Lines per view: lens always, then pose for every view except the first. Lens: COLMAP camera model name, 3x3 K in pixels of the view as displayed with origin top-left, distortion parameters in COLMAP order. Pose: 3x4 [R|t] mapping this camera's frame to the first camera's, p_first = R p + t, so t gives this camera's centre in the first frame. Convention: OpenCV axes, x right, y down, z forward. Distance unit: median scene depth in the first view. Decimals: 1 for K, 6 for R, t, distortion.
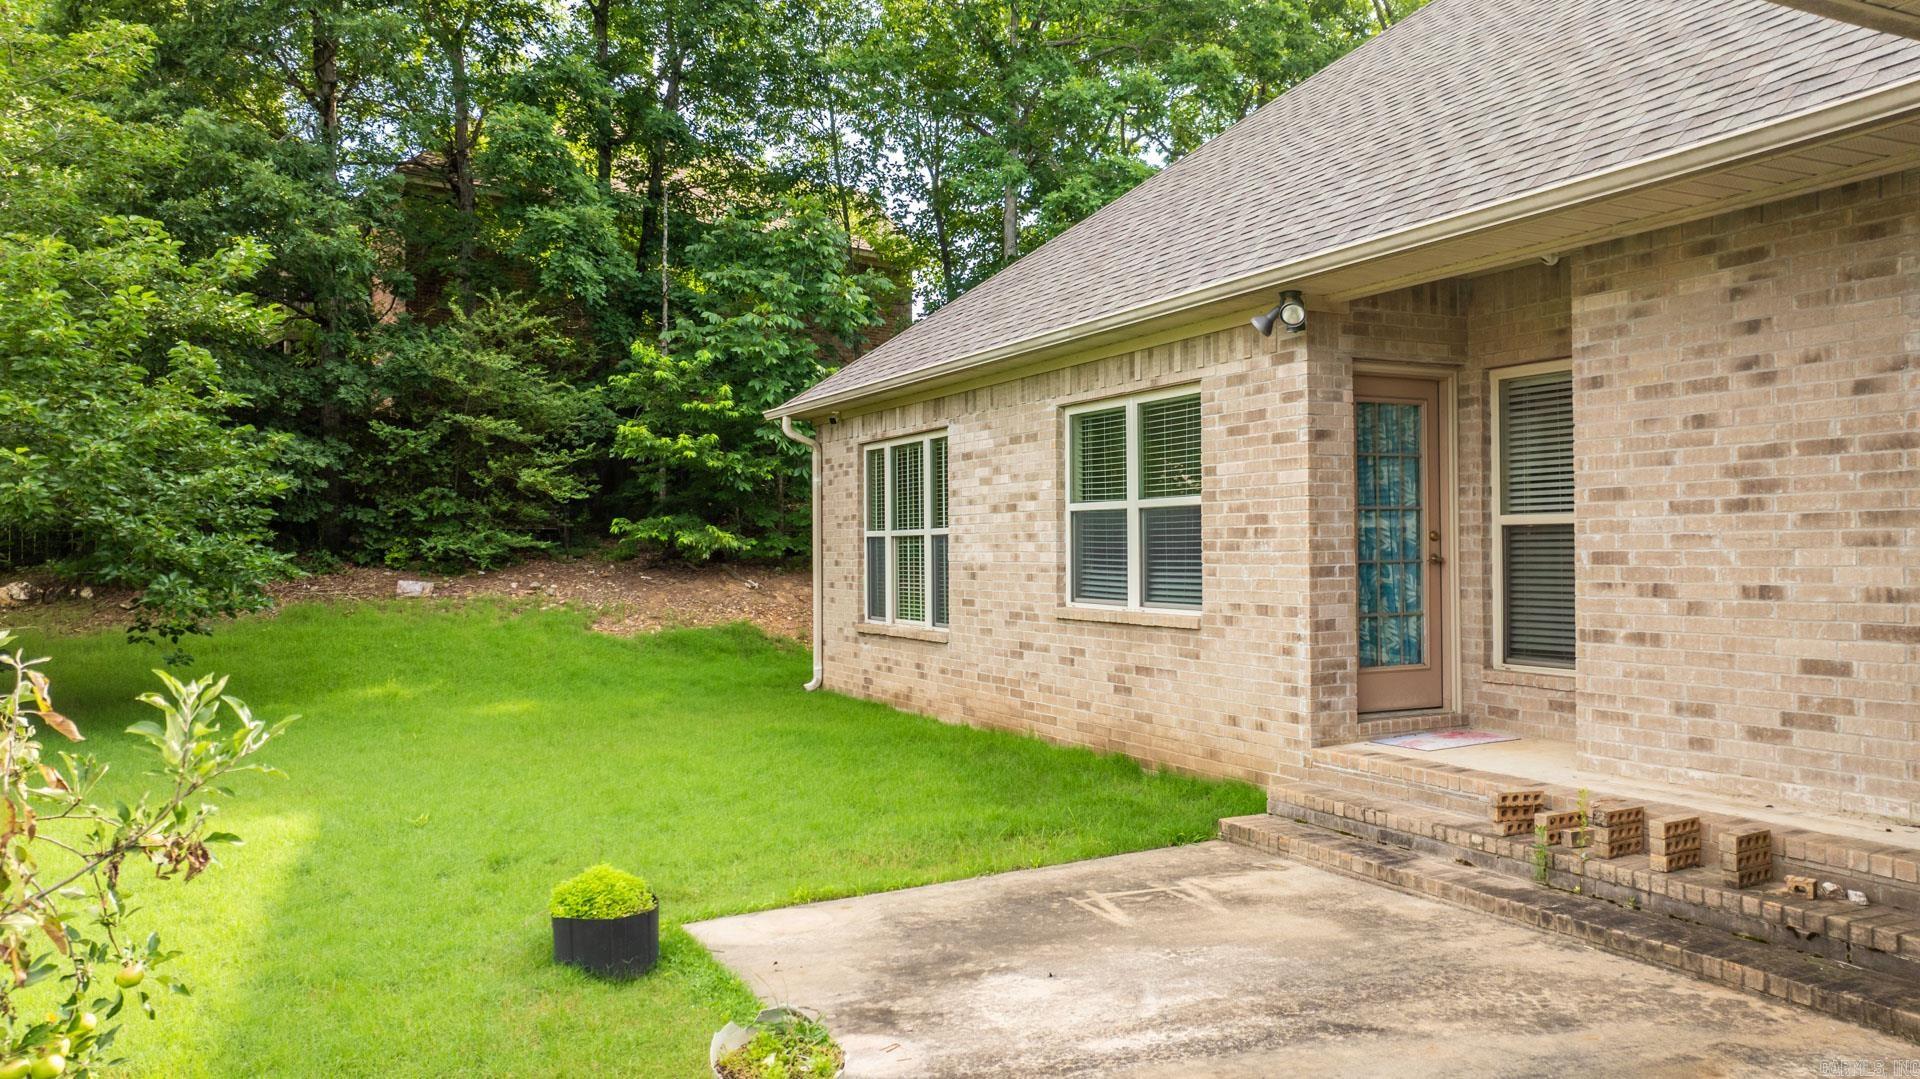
lens RADIAL K [[1360.0, 0, 958.9], [0, 1360.0, 535.7], [0, 0, 1]] dist [-0.028435, 0.028003]
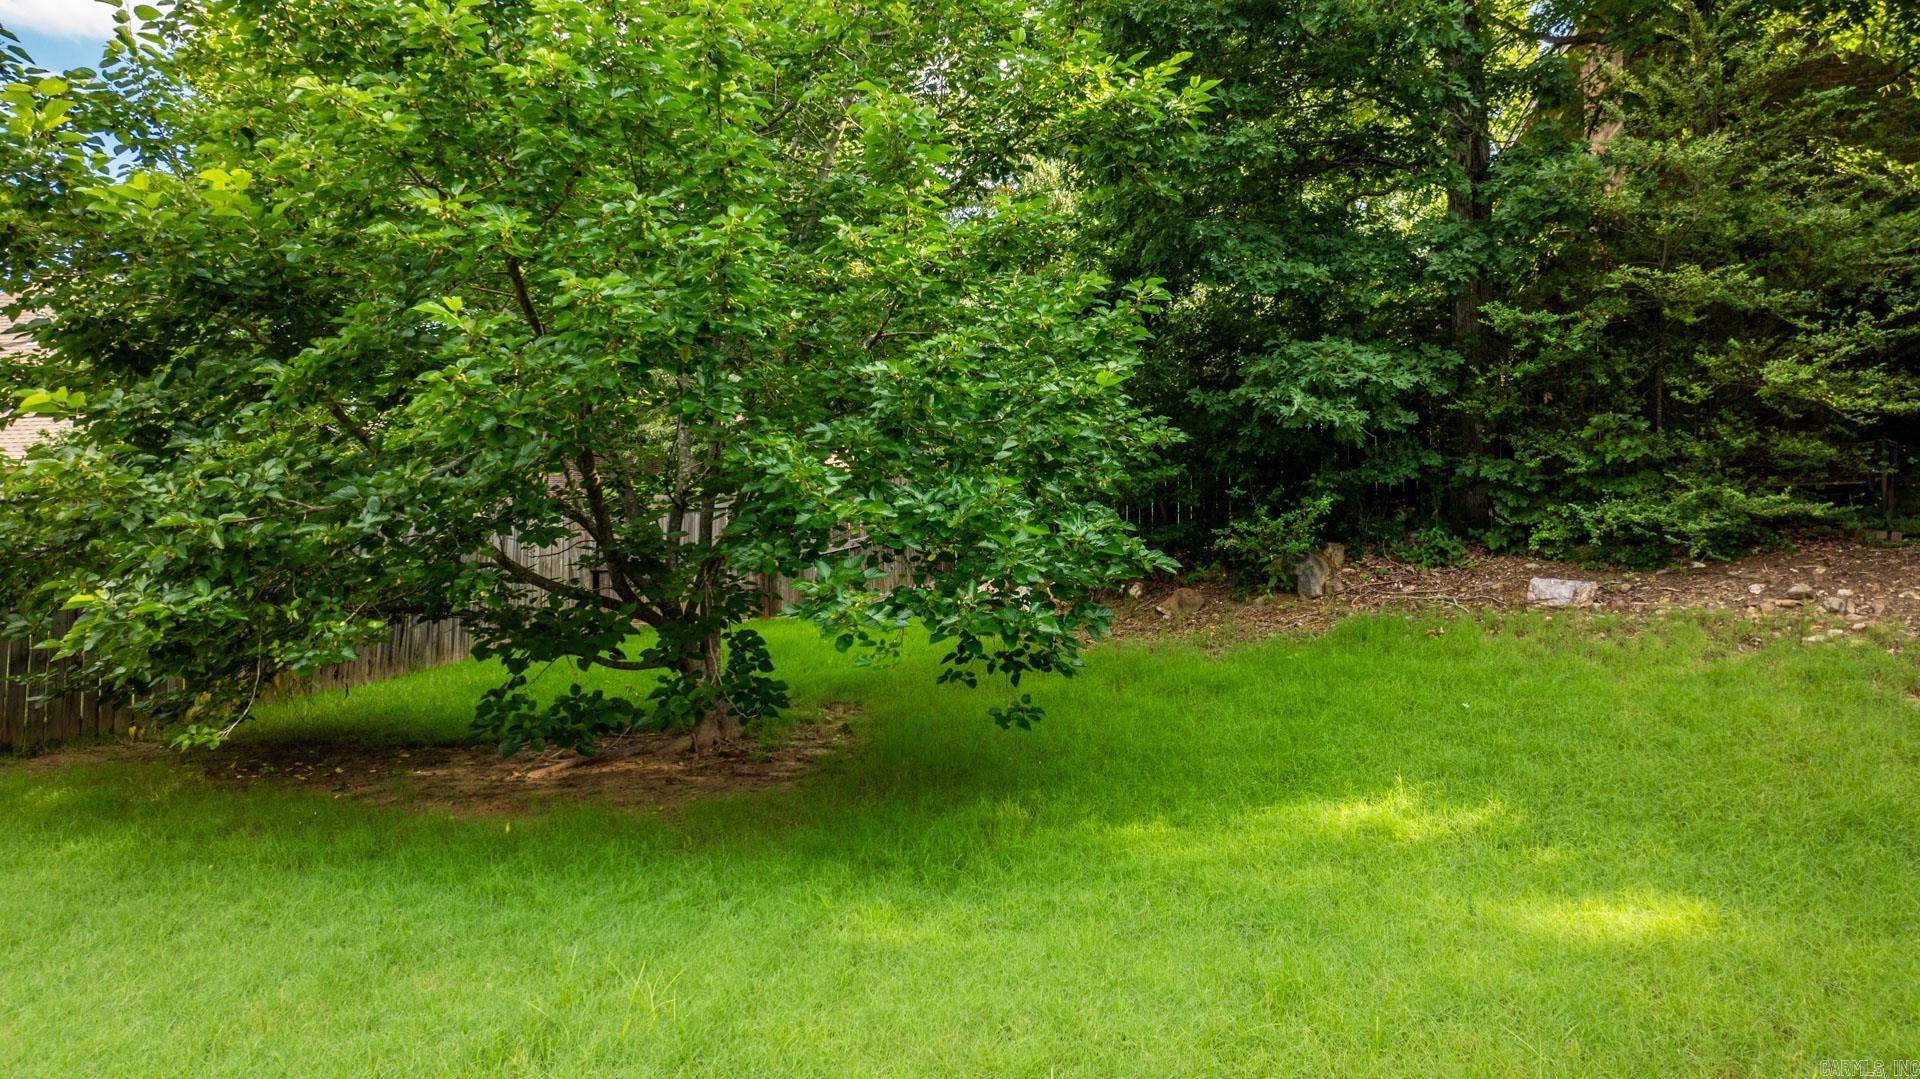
lens RADIAL K [[1360.0, 0, 961.8], [0, 1360.0, 534.0], [0, 0, 1]] dist [-0.028435, 0.028003]
pose [[0.603069, -0.014266, -0.797561, -0.104109], [0.015708, 0.999859, -0.006006, 0.014375], [0.797534, -0.008906, 0.603208, 0.466375]]
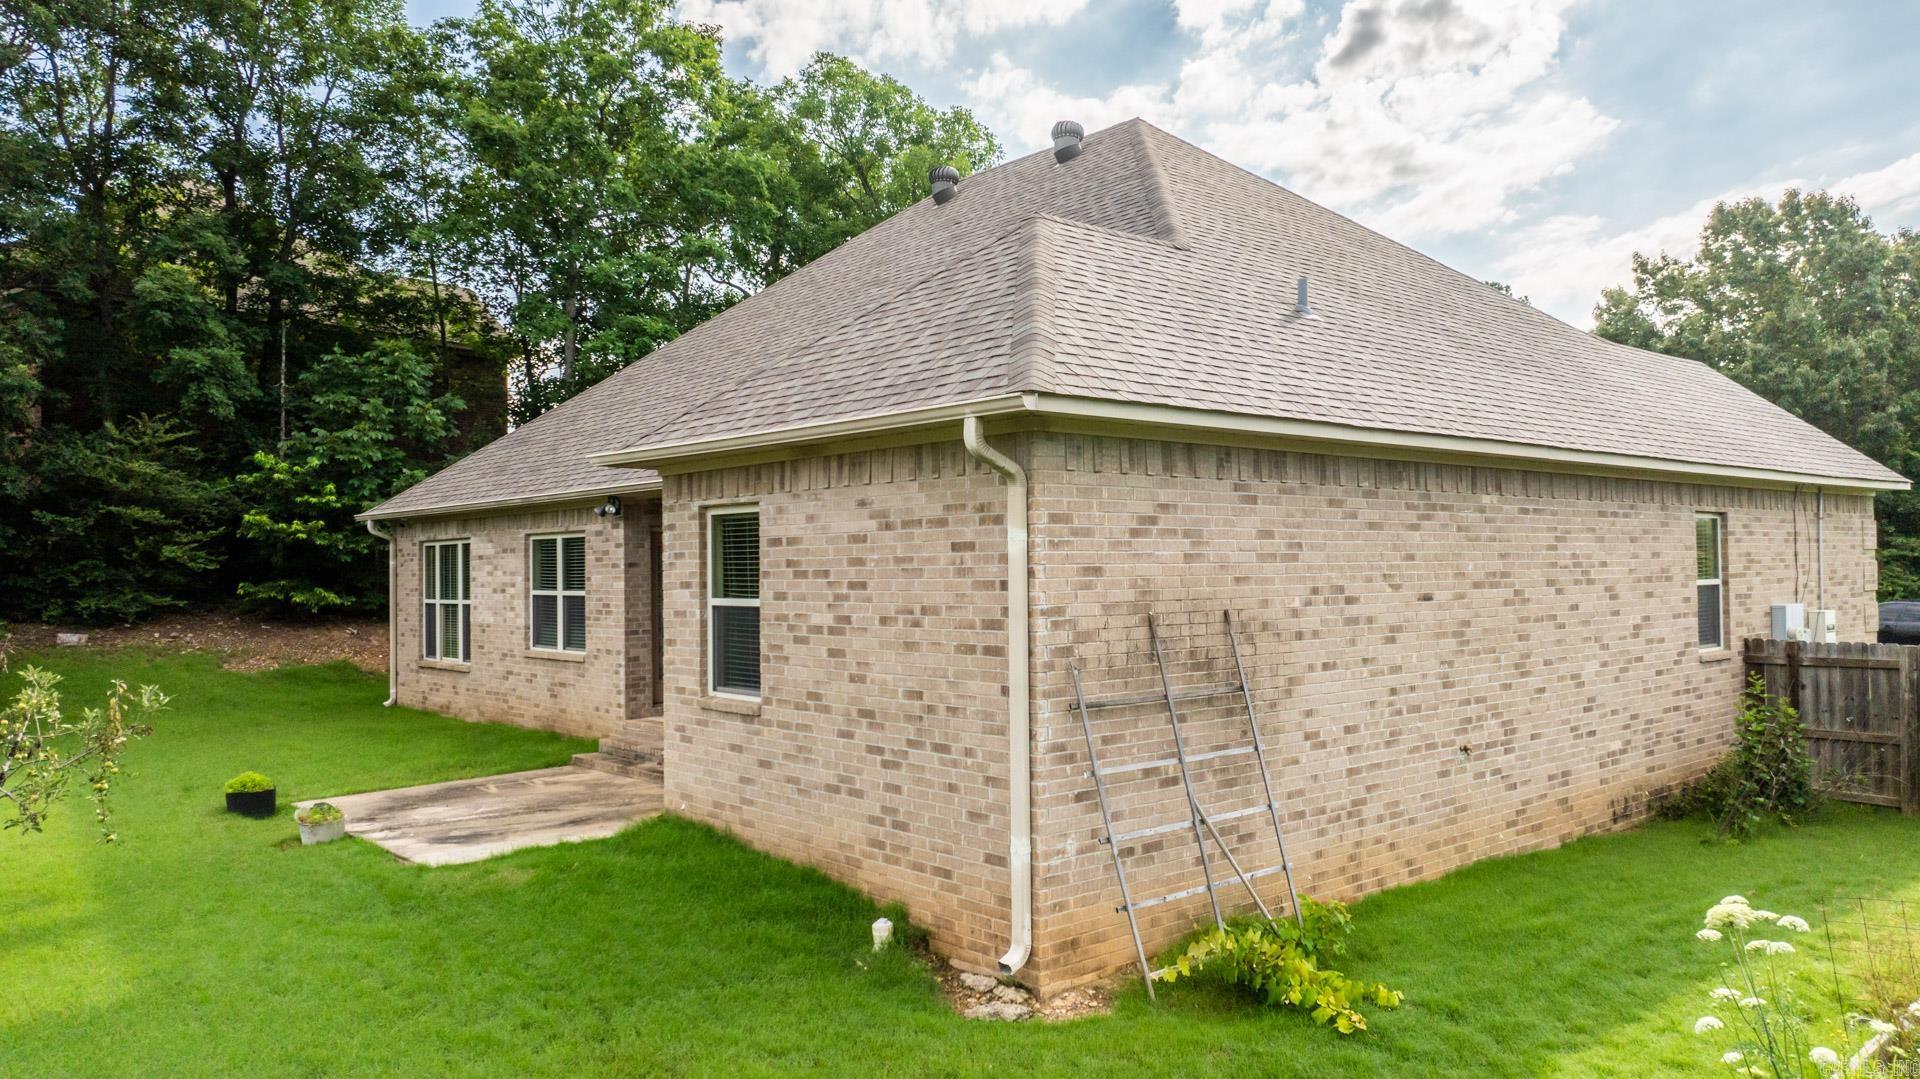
lens RADIAL K [[1360.0, 0, 949.3], [0, 1360.0, 529.9], [0, 0, 1]] dist [-0.028435, 0.028003]
pose [[0.970402, 0.000327, 0.241496, 0.103170], [0.004665, 0.999787, -0.020096, -0.036267], [-0.241451, 0.020628, 0.970194, -0.467448]]
